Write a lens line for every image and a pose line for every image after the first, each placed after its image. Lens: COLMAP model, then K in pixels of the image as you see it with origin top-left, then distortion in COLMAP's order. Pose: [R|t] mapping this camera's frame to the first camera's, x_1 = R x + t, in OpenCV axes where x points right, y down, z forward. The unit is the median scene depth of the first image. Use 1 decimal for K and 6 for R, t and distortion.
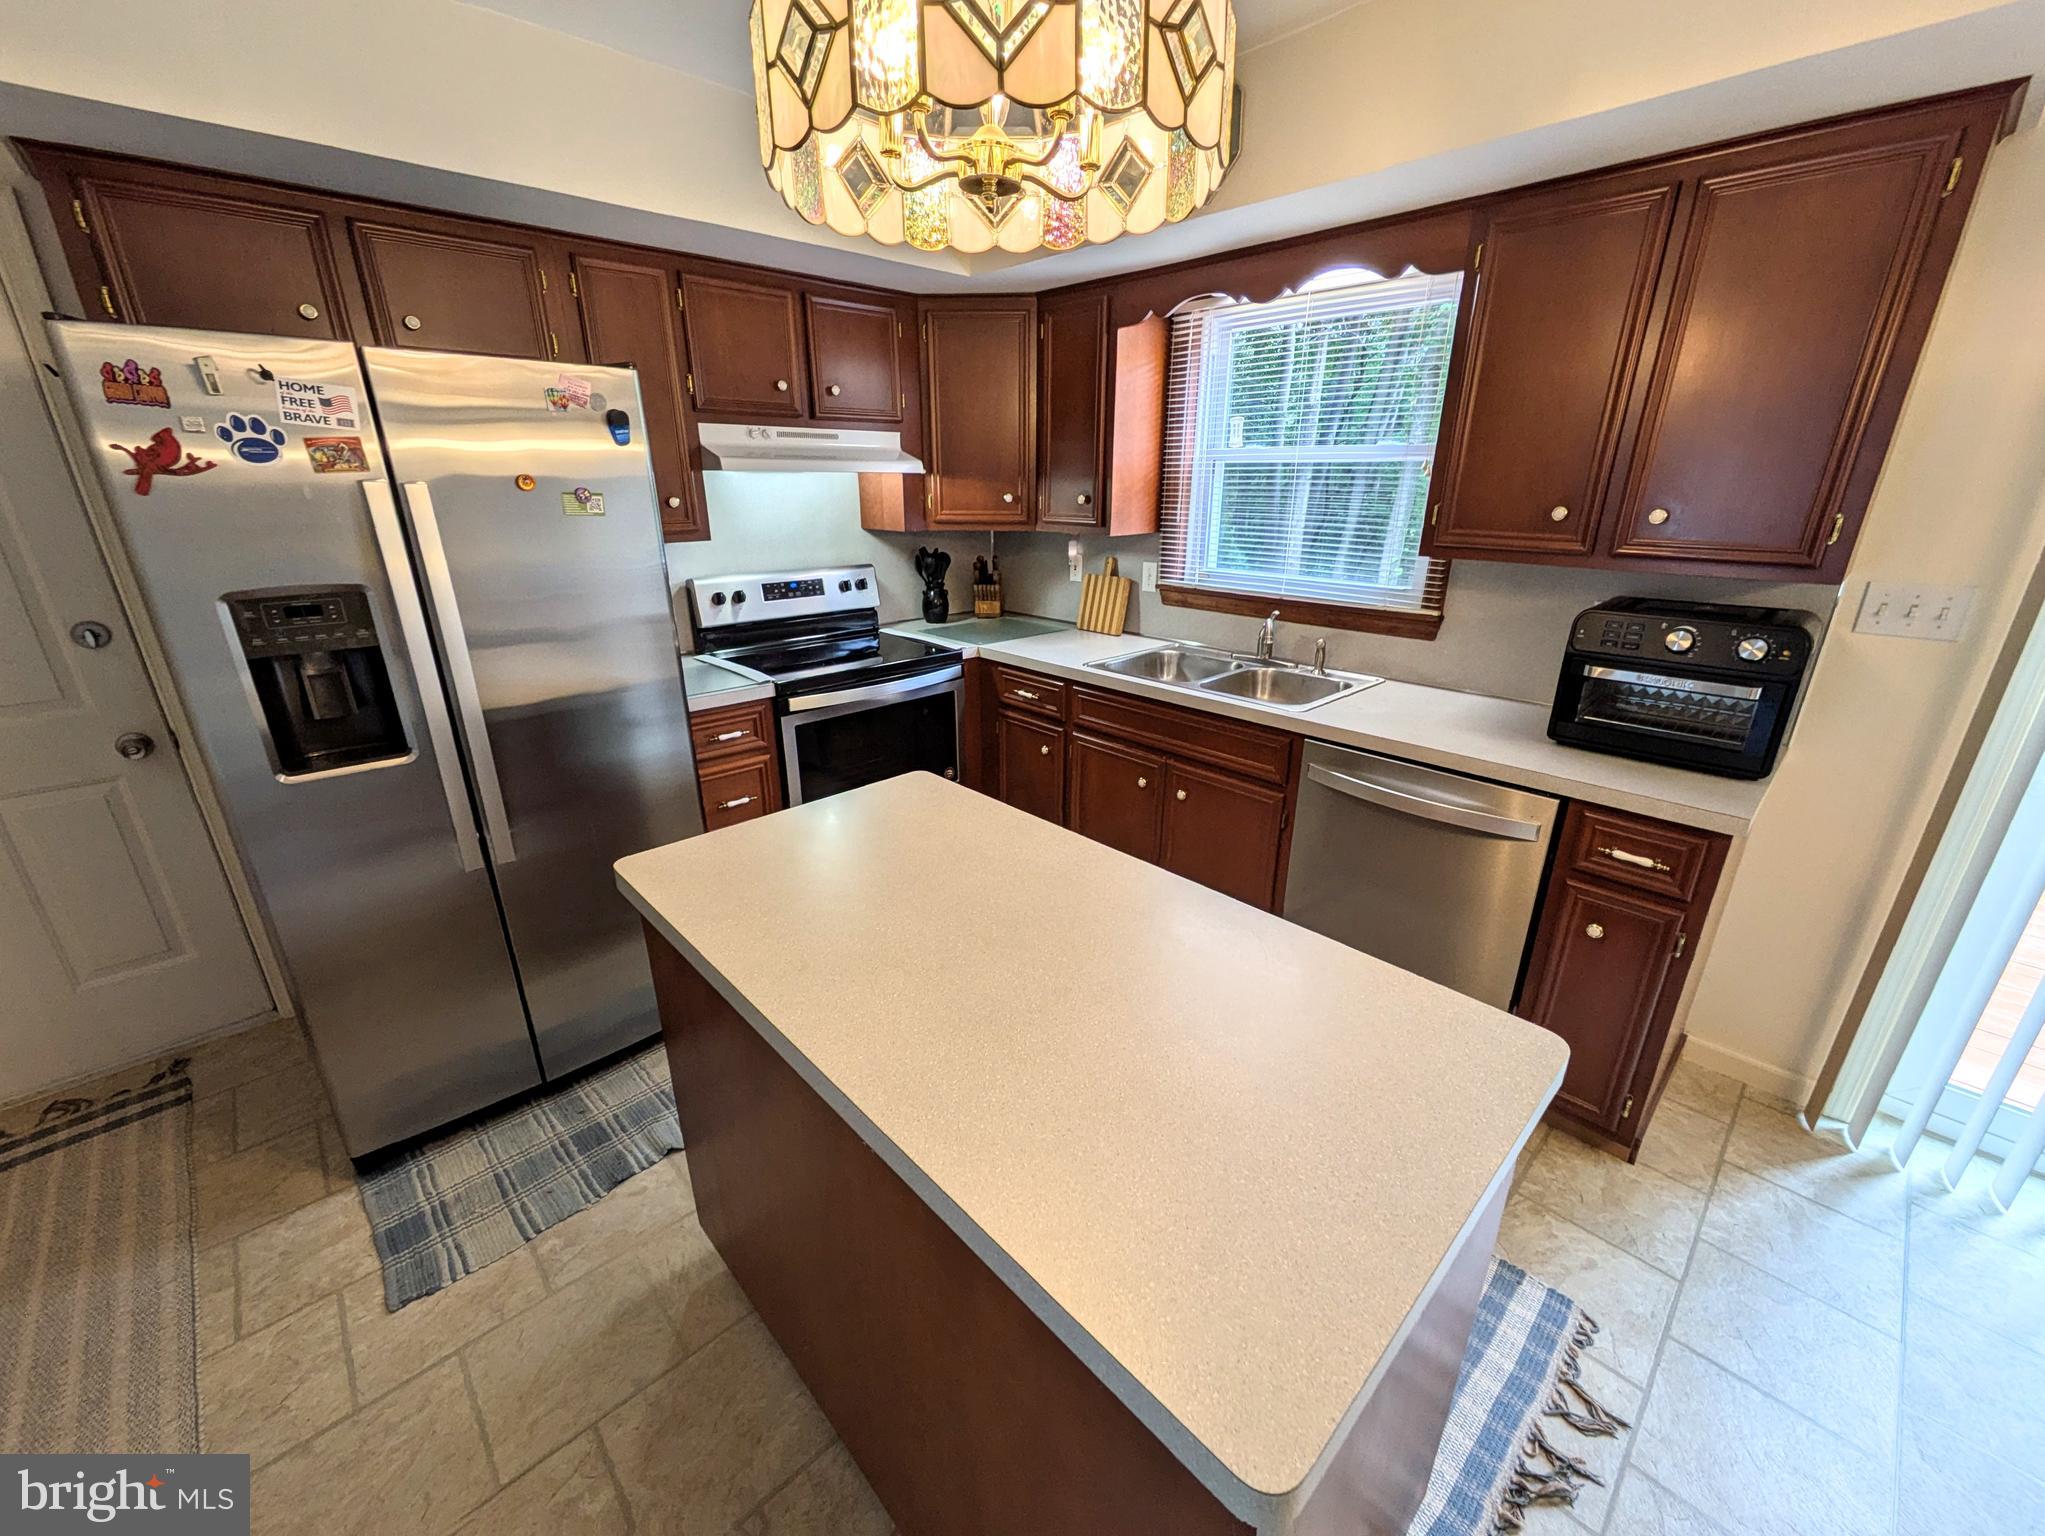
lens RADIAL K [[821.4, 0, 1028.4], [0, 821.4, 769.1], [0, 0, 1]] dist [-0.001162, 0.001788]
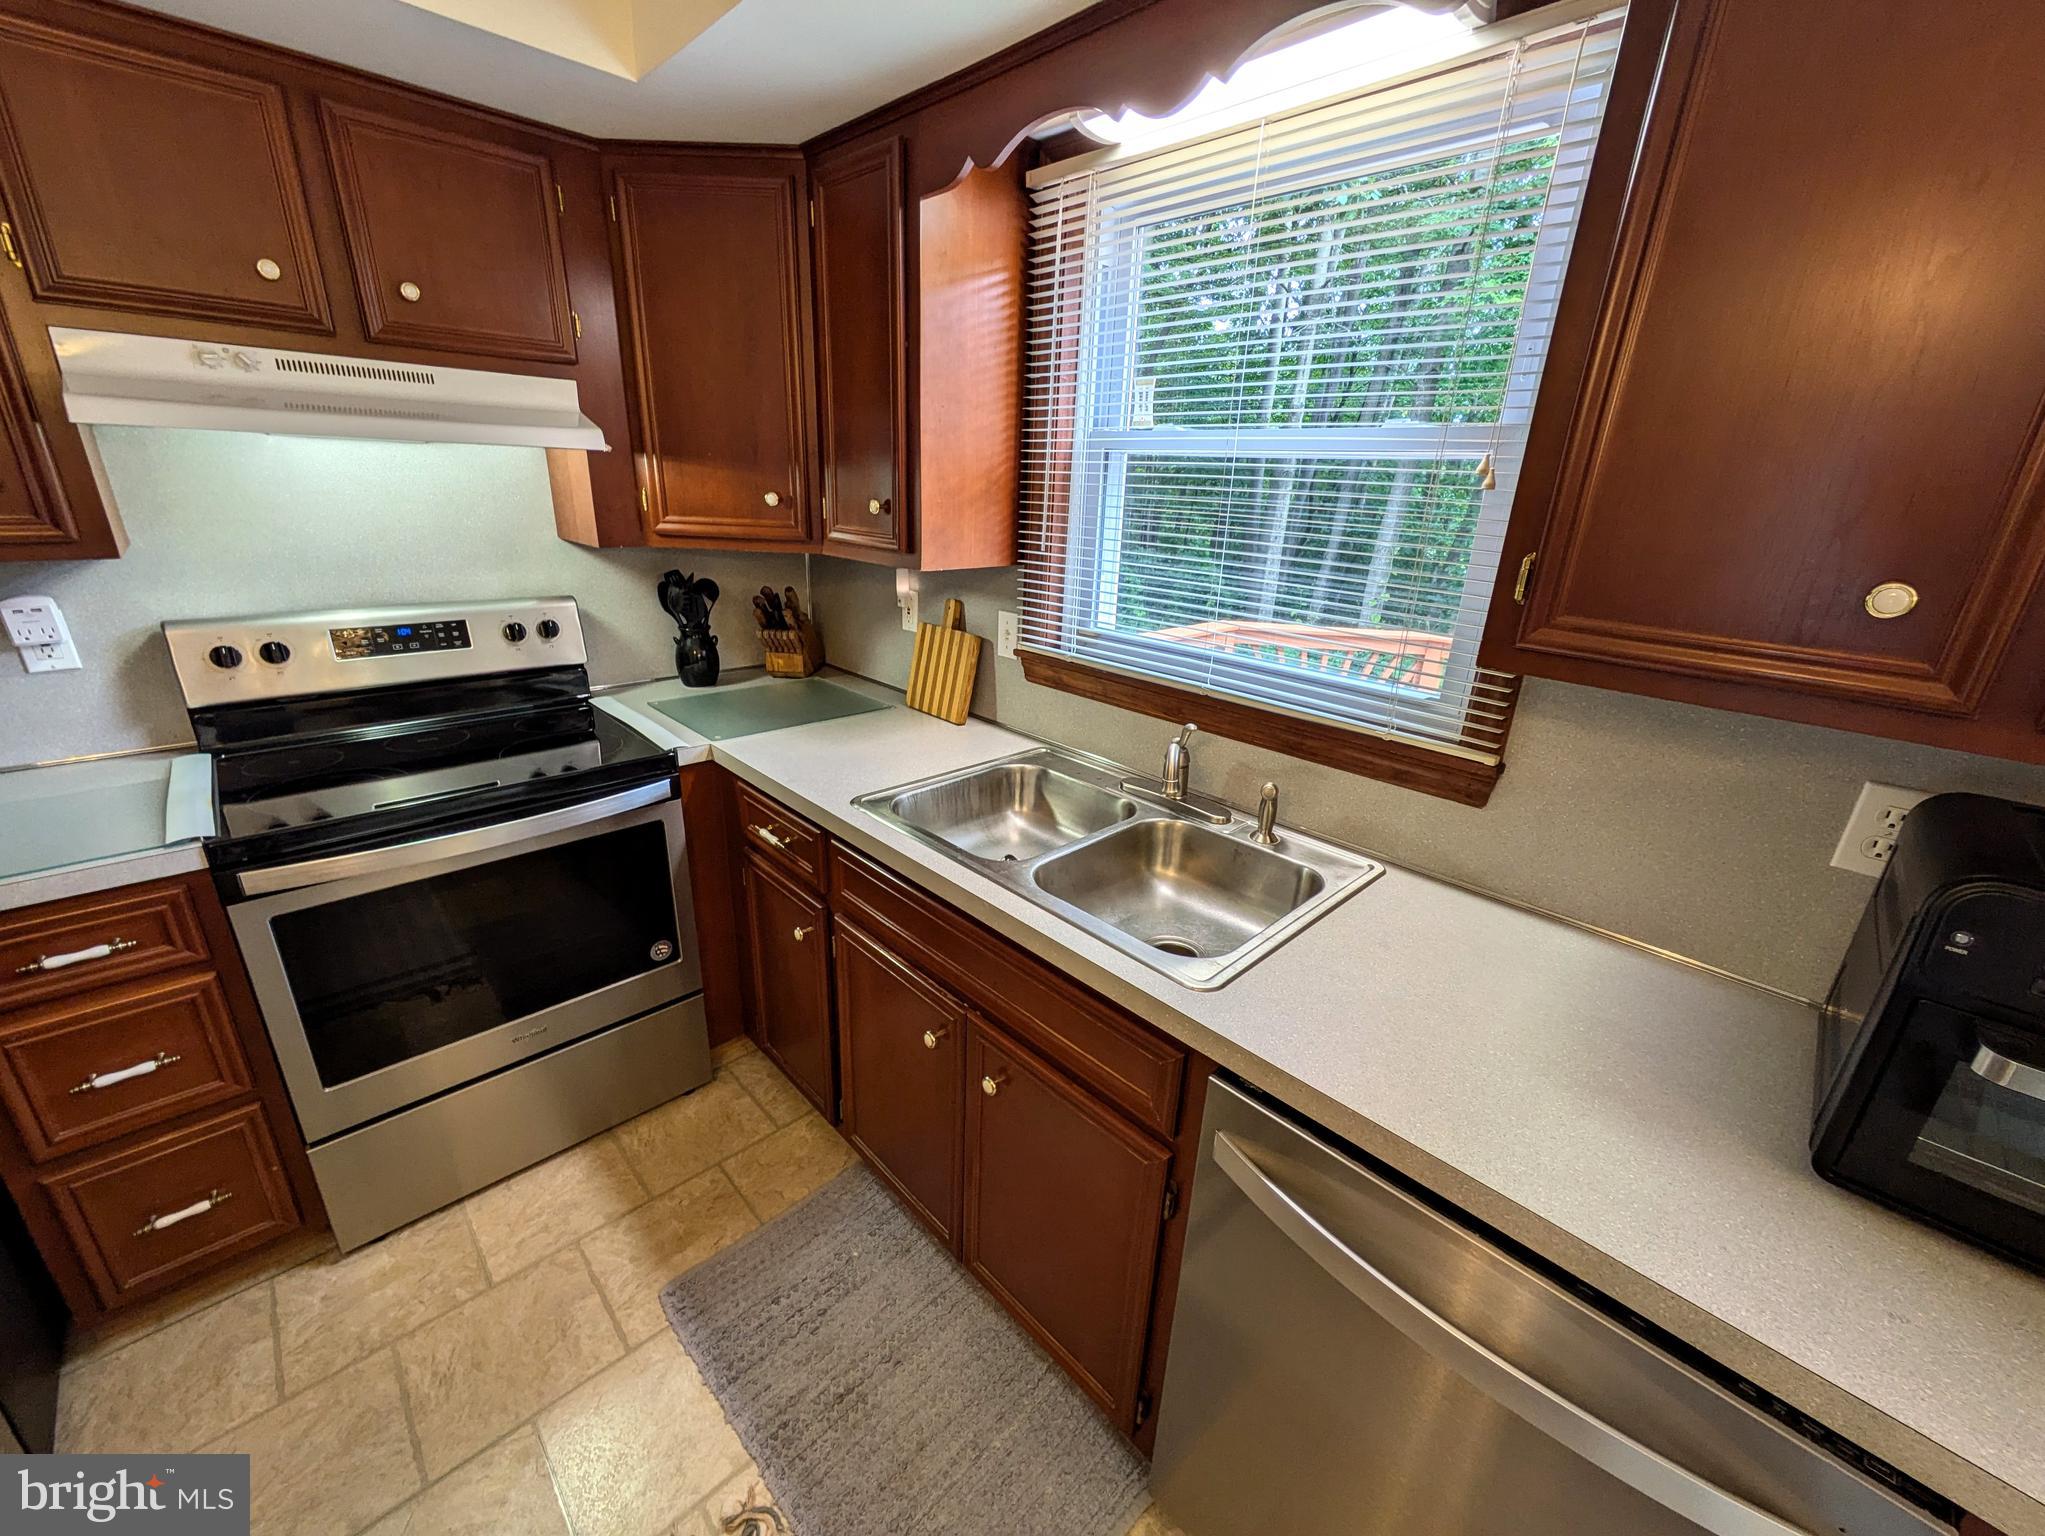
lens RADIAL K [[821.4, 0, 1034.1], [0, 821.4, 763.4], [0, 0, 1]] dist [-0.001162, 0.001788]
pose [[0.999153, 0.029547, 0.028638, 0.163460], [-0.029355, 0.999544, -0.007091, -0.142642], [-0.028834, 0.006244, 0.999565, 0.407915]]
